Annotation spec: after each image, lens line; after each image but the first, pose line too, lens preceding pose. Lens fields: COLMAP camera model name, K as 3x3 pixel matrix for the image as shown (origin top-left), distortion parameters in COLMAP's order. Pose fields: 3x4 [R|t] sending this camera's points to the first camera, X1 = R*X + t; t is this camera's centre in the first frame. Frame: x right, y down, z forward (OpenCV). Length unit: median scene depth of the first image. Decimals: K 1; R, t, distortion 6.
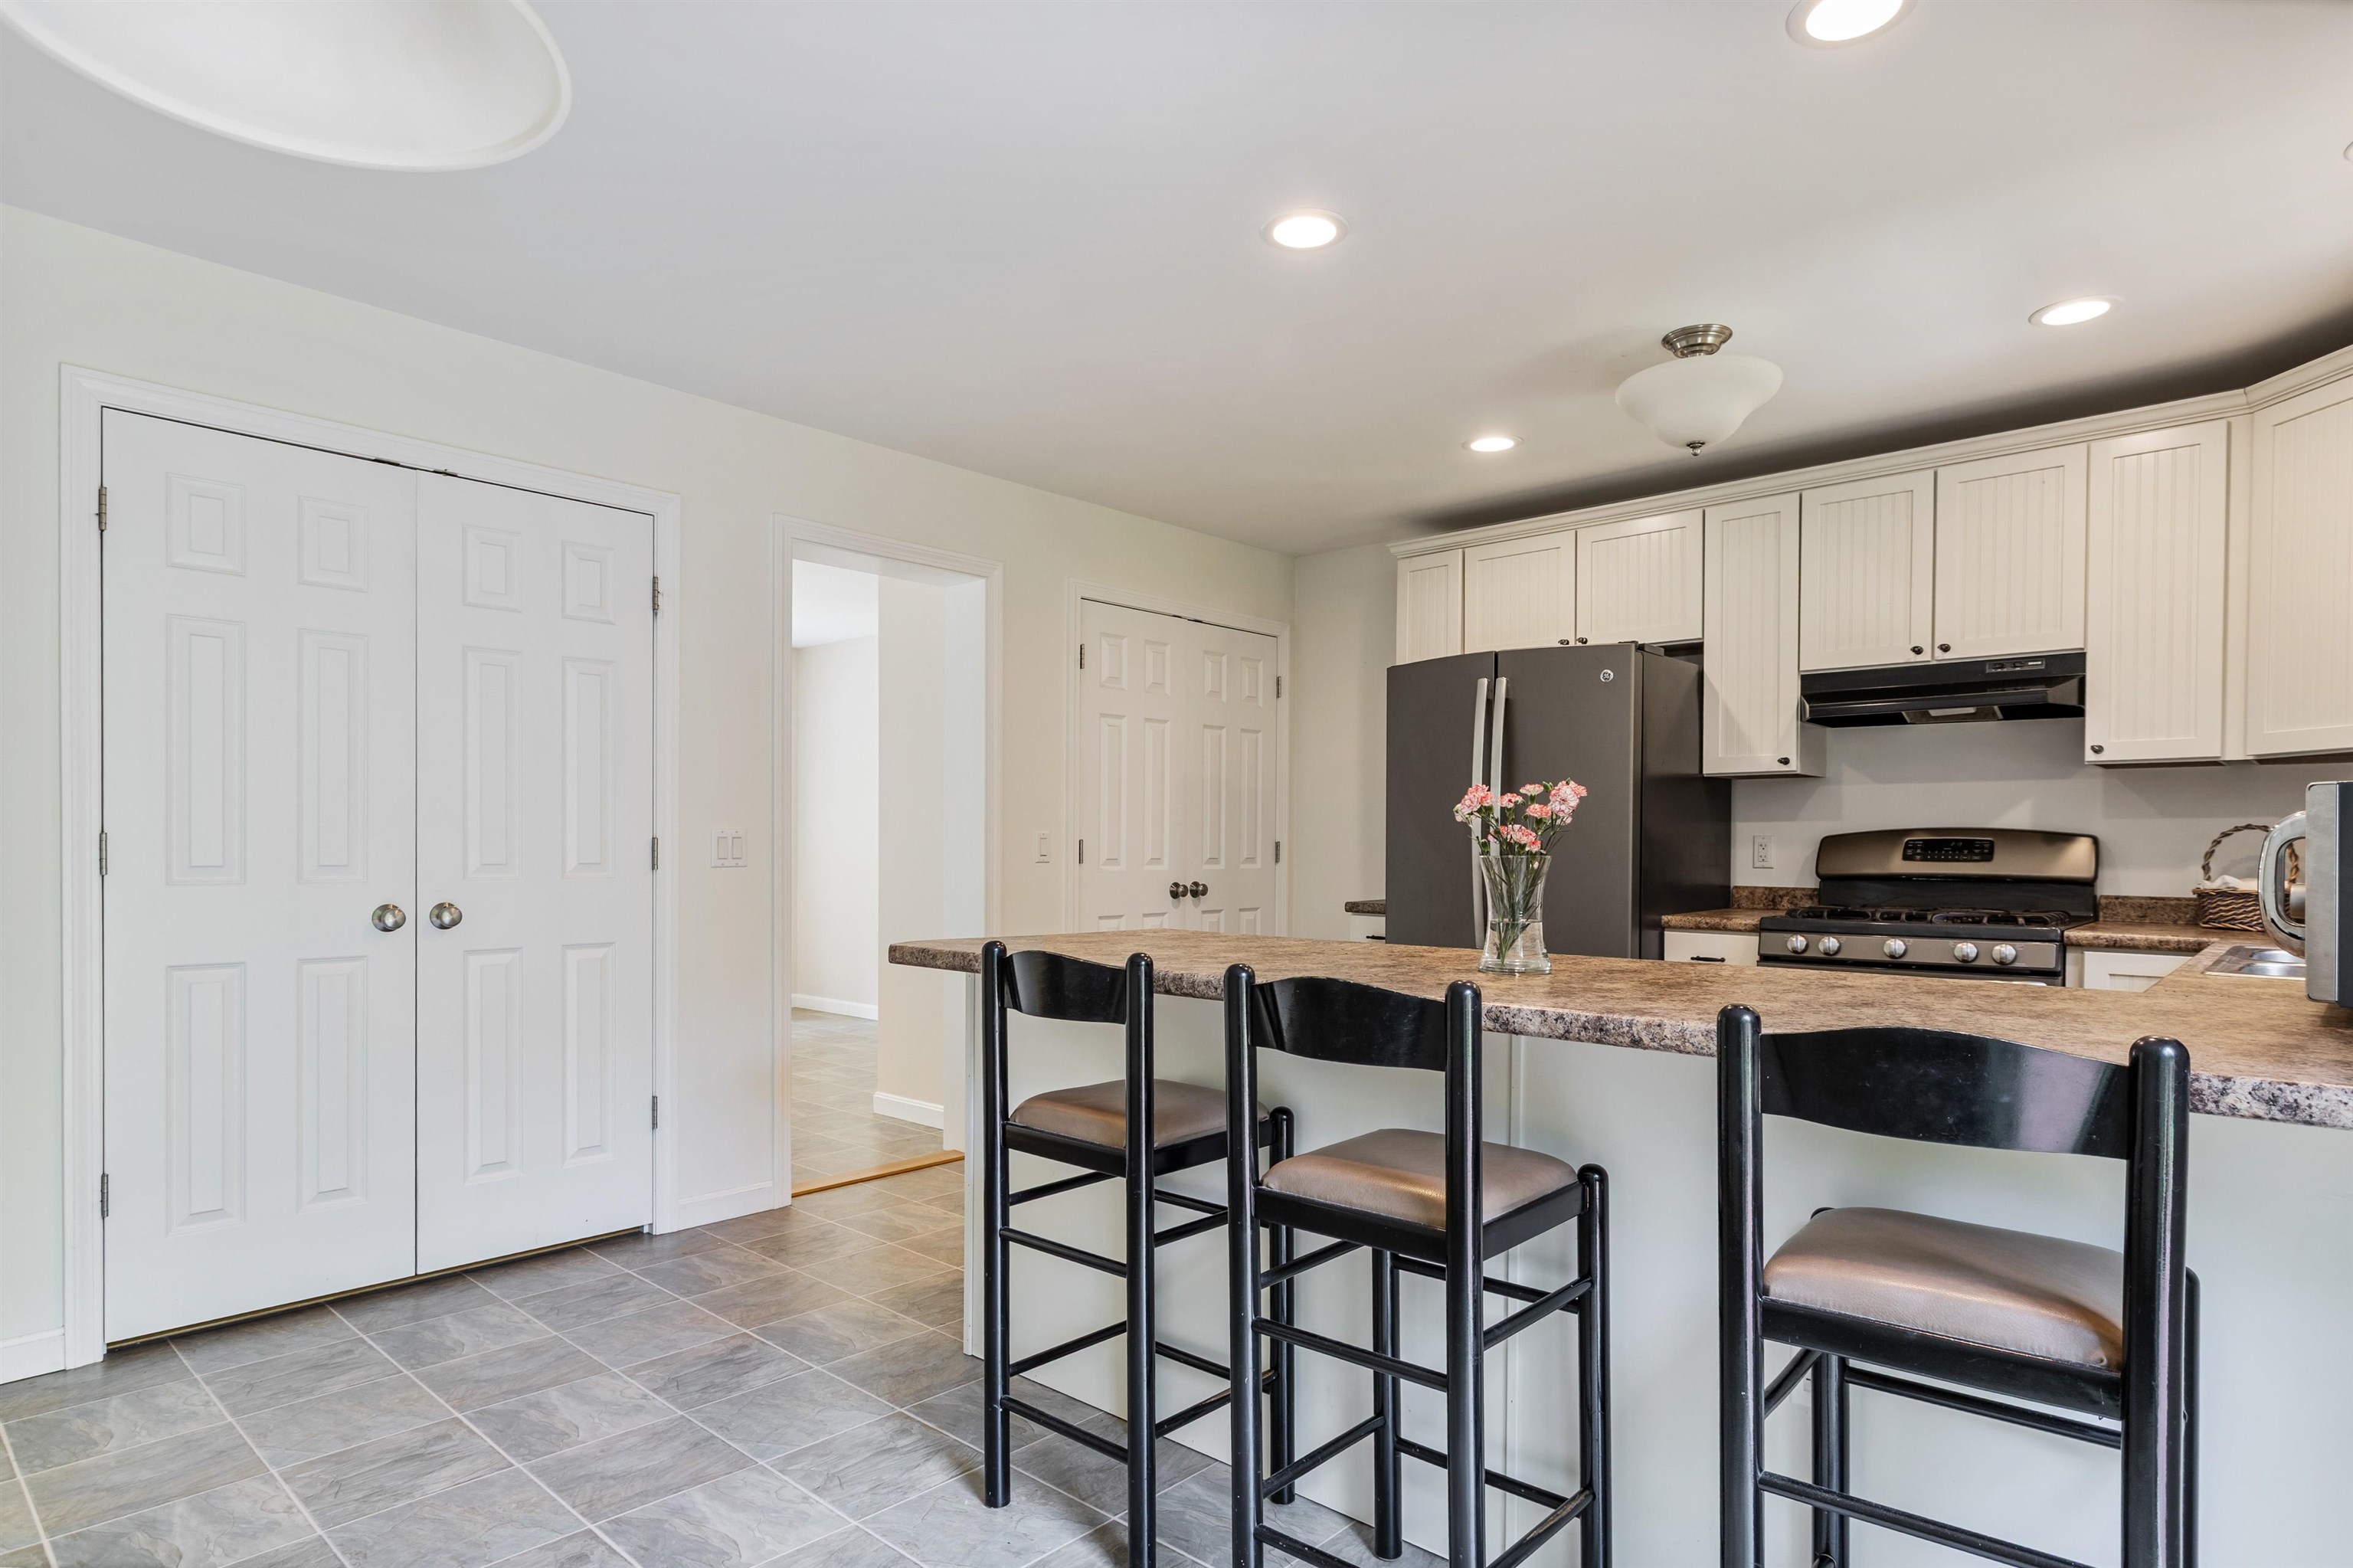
lens RADIAL K [[1286.0, 0, 1189.1], [0, 1286.0, 860.8], [0, 0, 1]] dist [-0.000657, 0.000910]
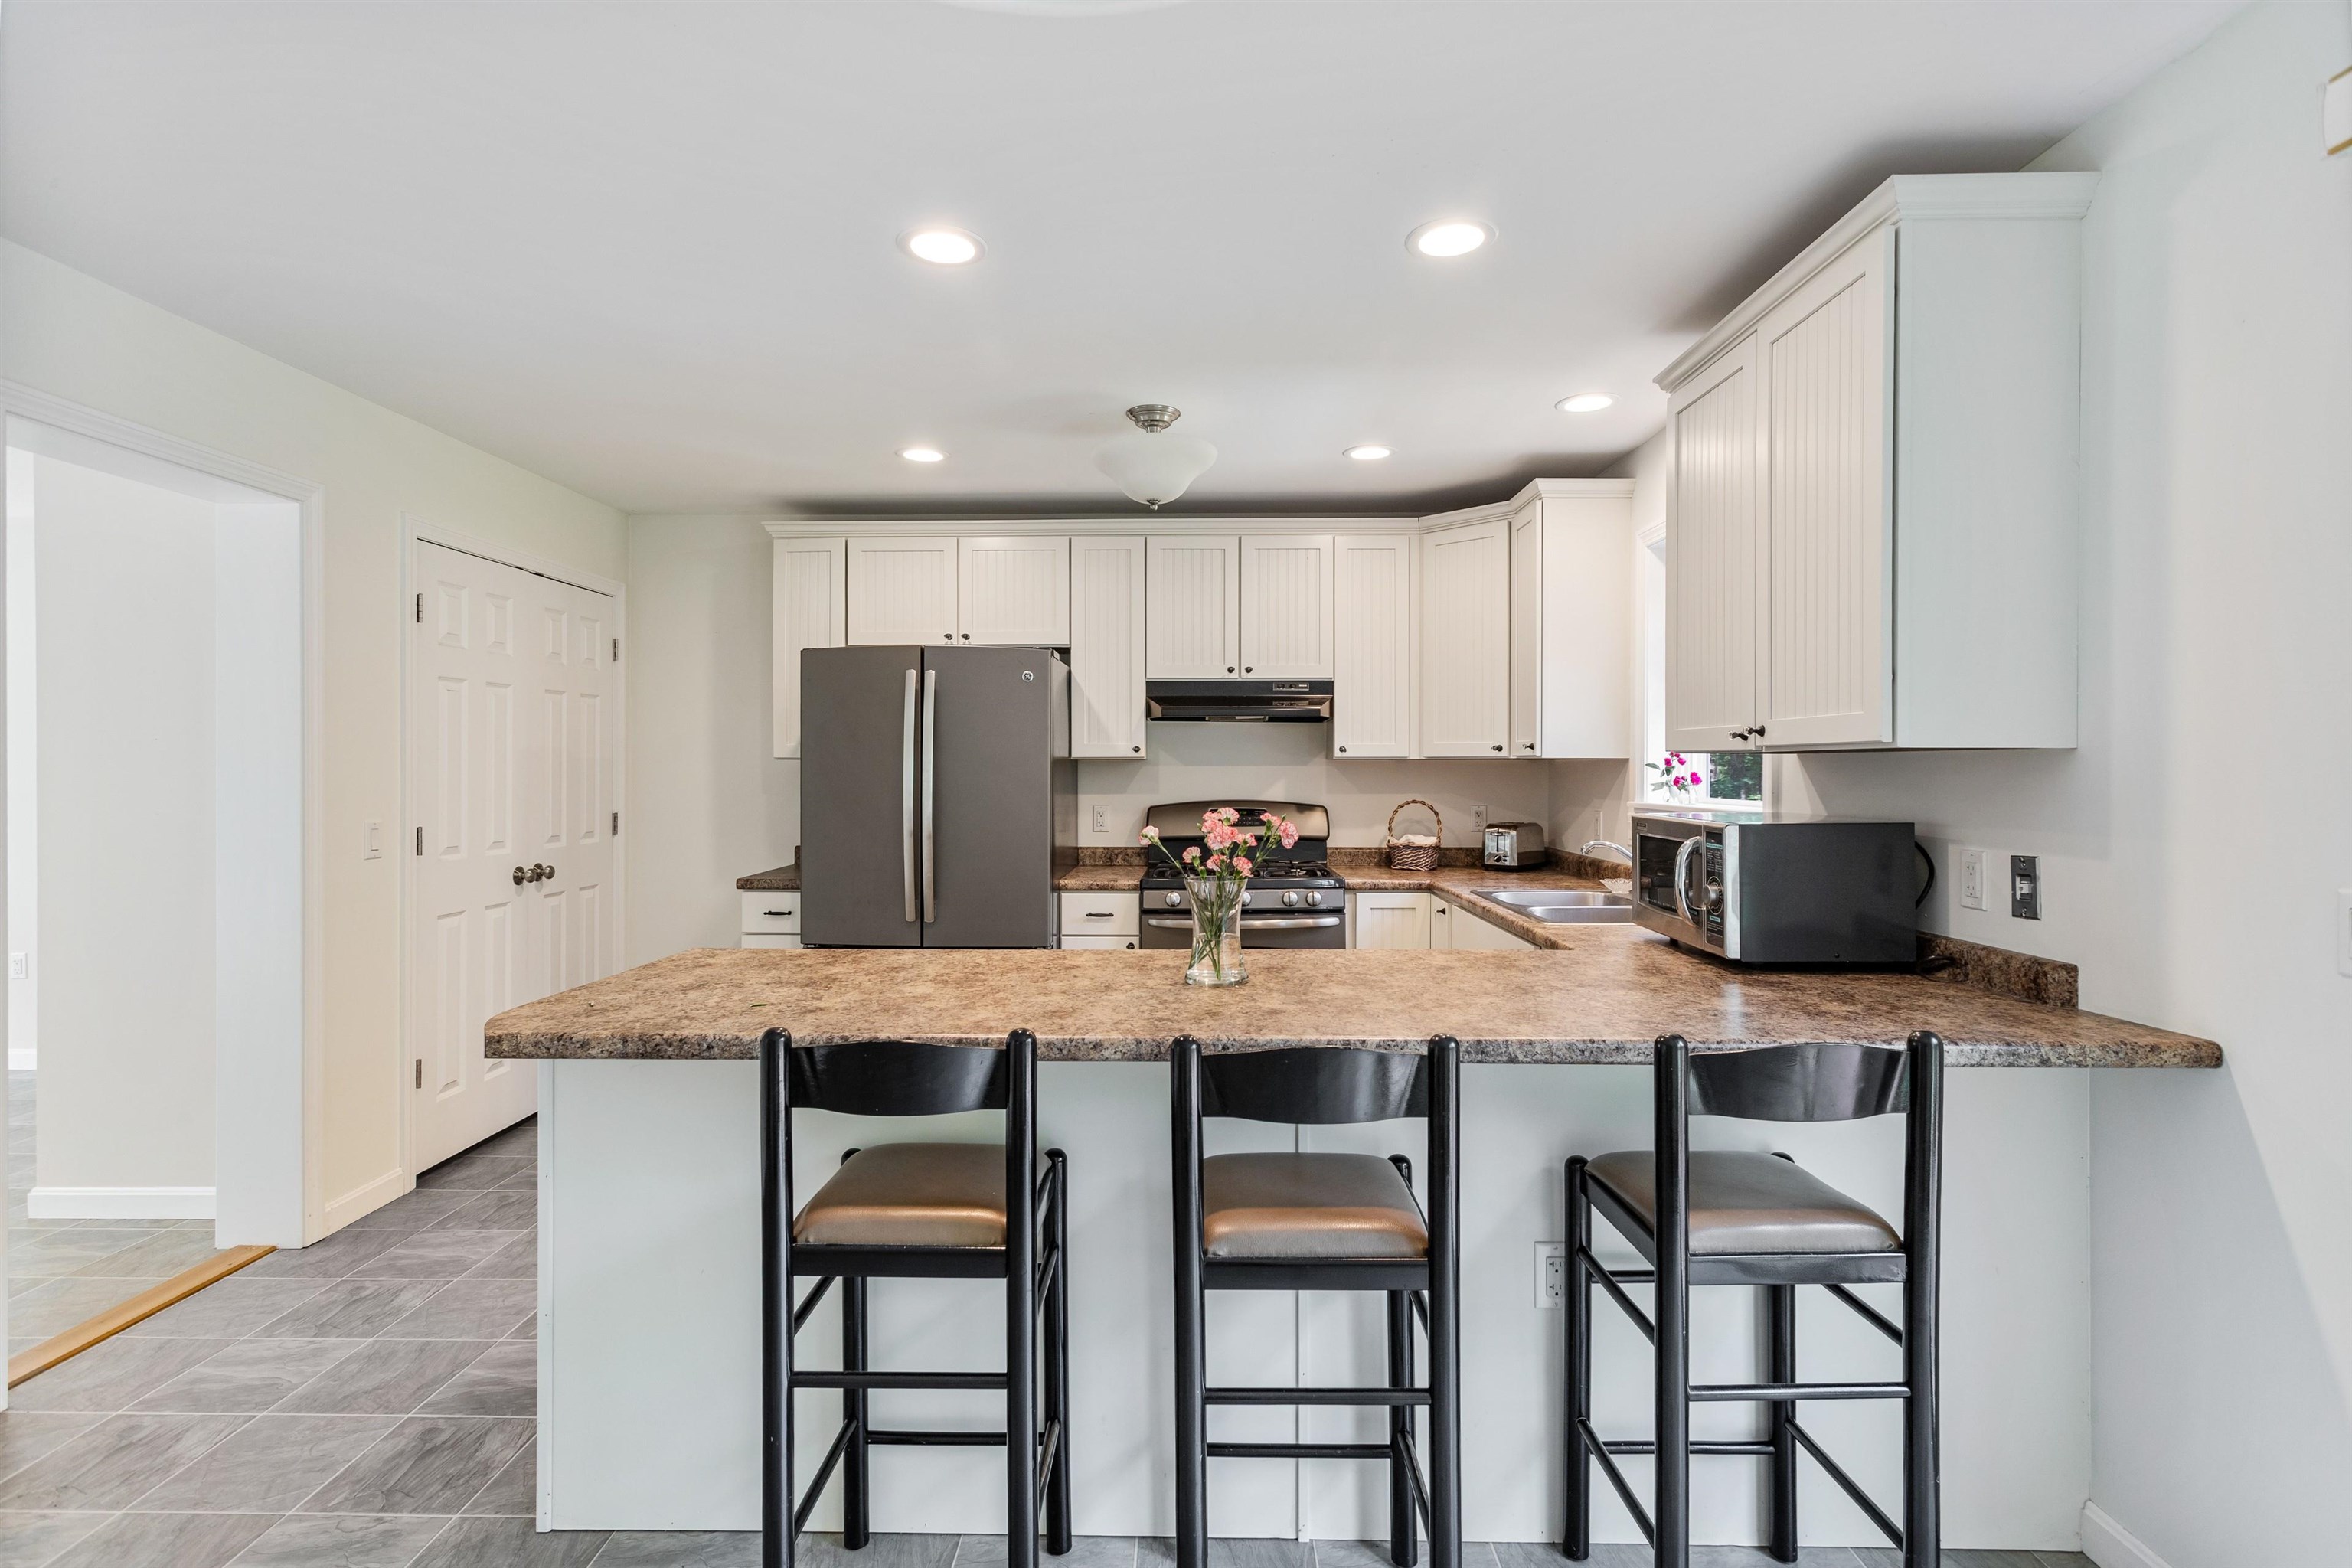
lens RADIAL K [[1122.1, 0, 1170.4], [0, 1122.1, 770.2], [0, 0, 1]] dist [0.002927, 0.000802]
pose [[0.754820, -0.006432, 0.655901, -0.236734], [0.013090, 0.999900, -0.005258, -0.052789], [-0.655802, 0.012555, 0.754829, 0.157968]]
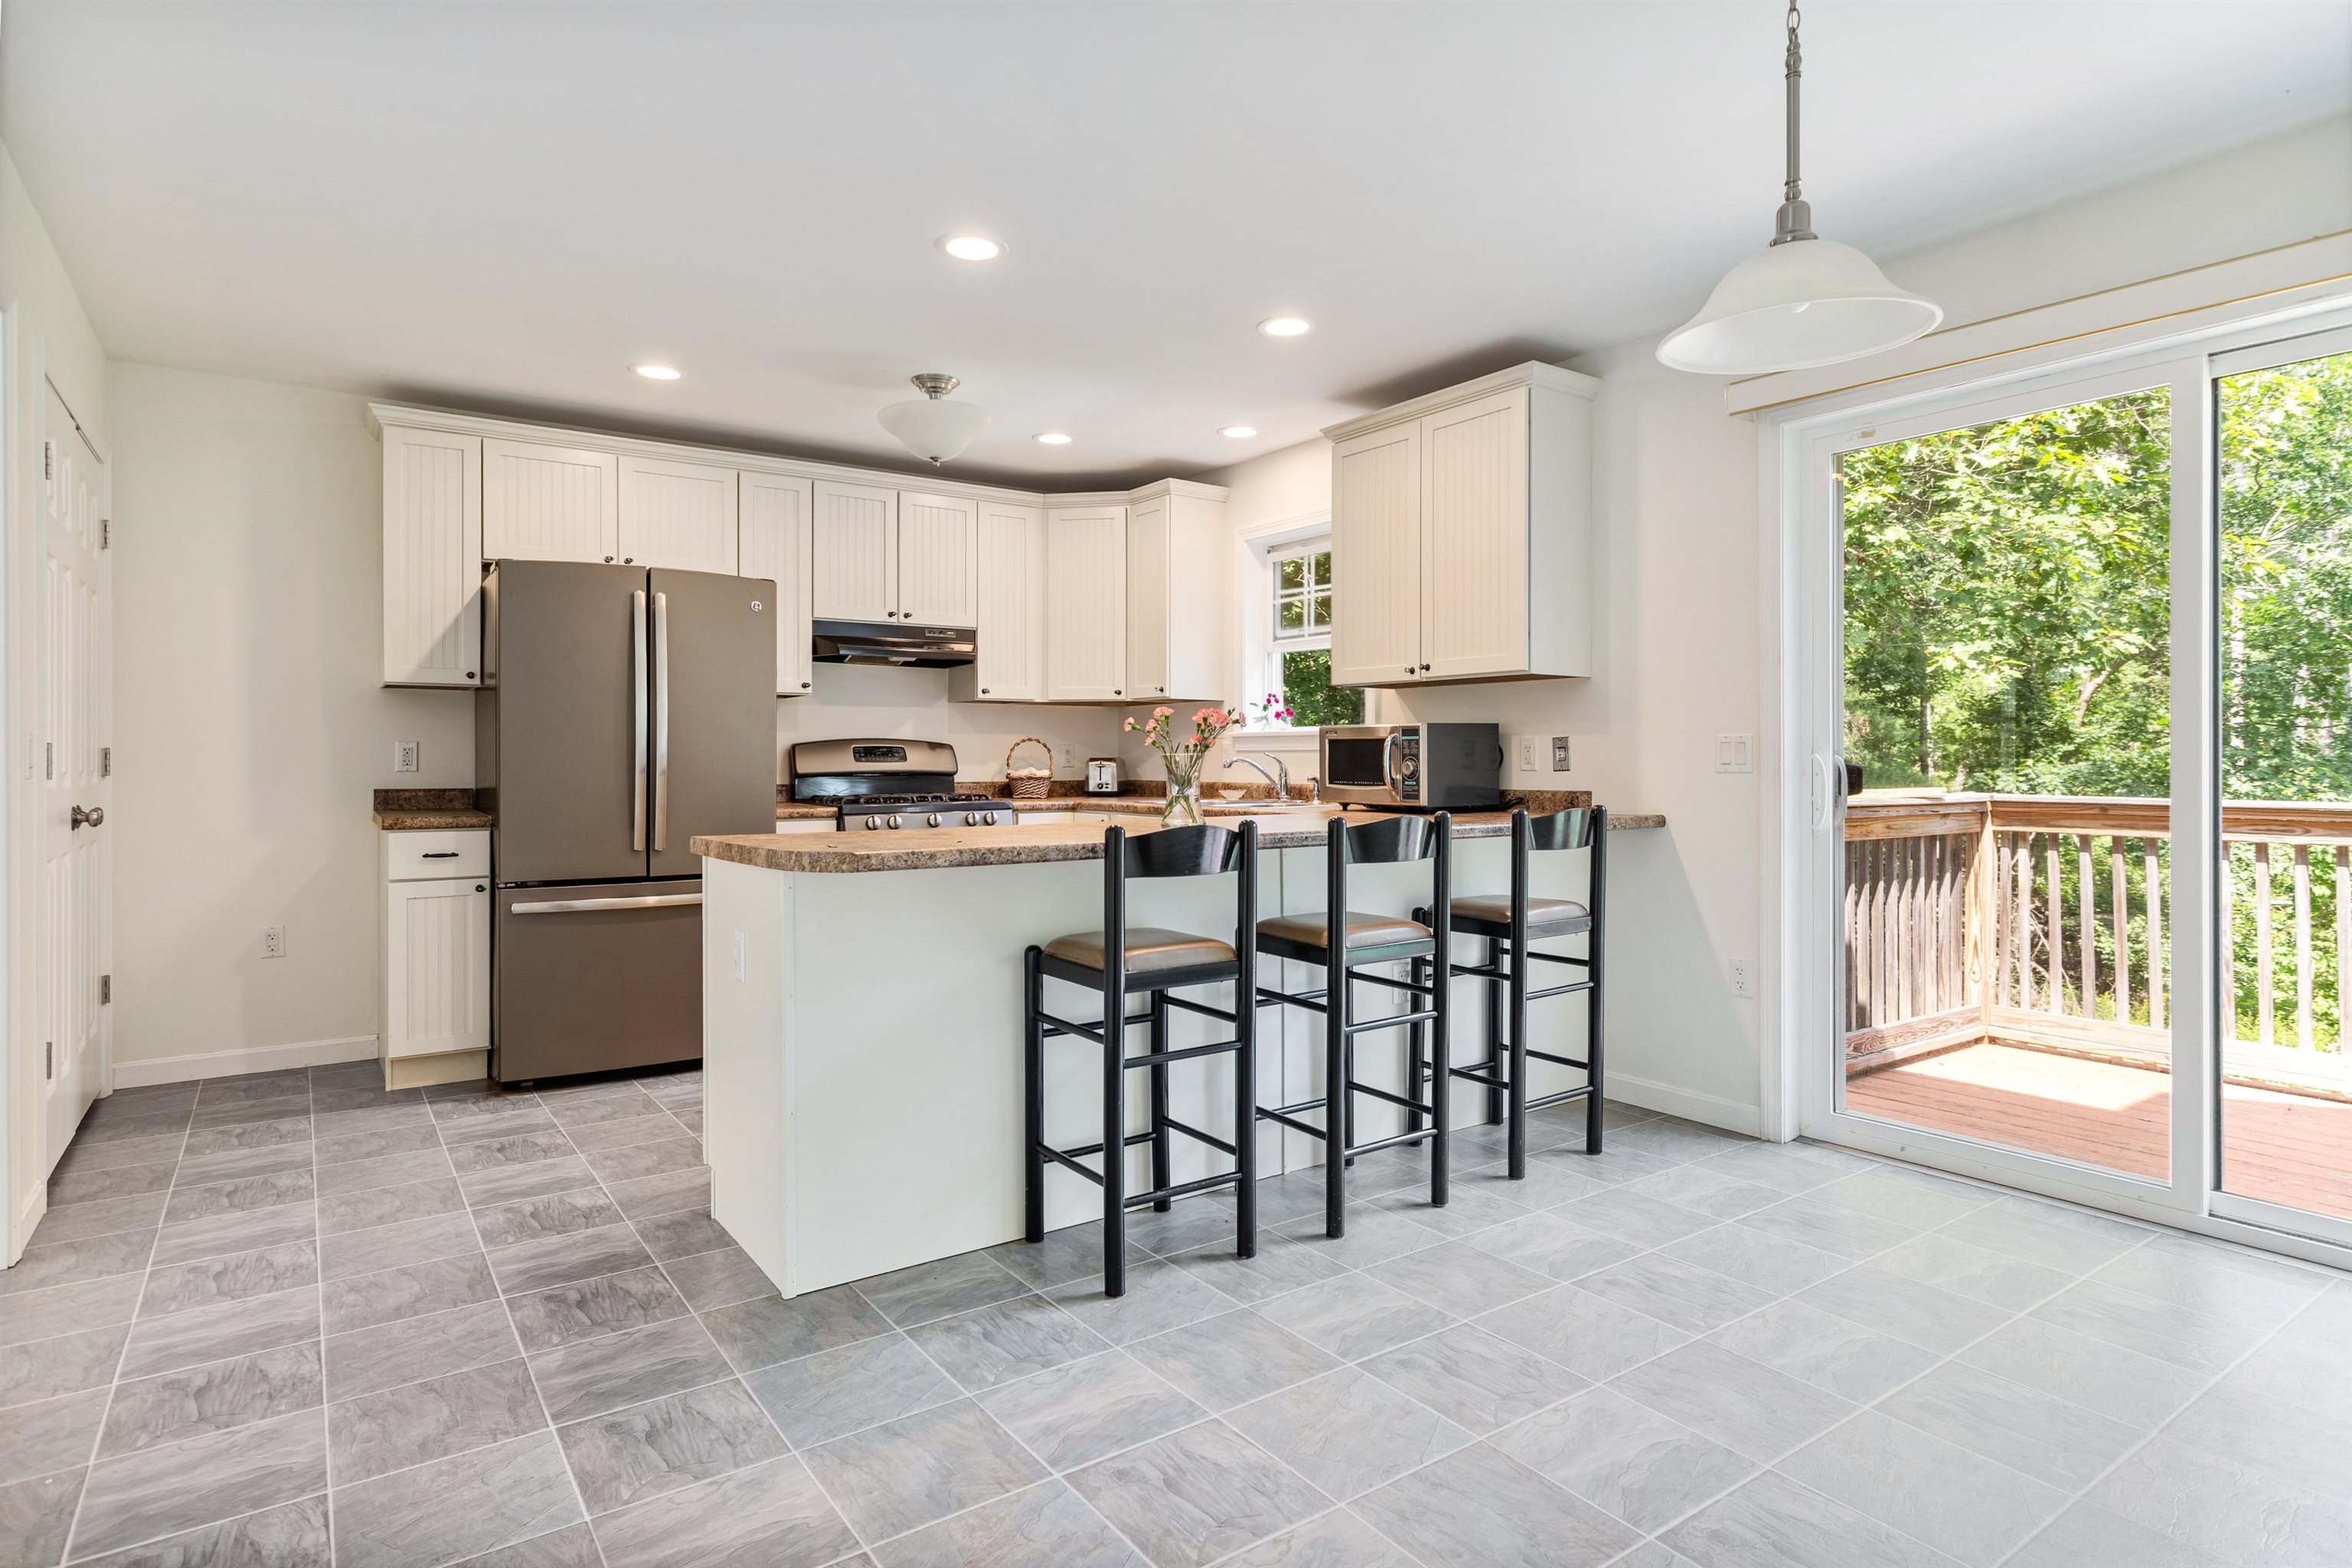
lens RADIAL K [[1254.9, 0, 1170.1], [0, 1254.9, 754.8], [0, 0, 1]] dist [0.003922, 0.000754]
pose [[0.223622, -0.003293, 0.974670, -0.704086], [0.016104, 0.999870, -0.000317, -0.001759], [-0.974543, 0.015767, 0.223646, 0.373730]]
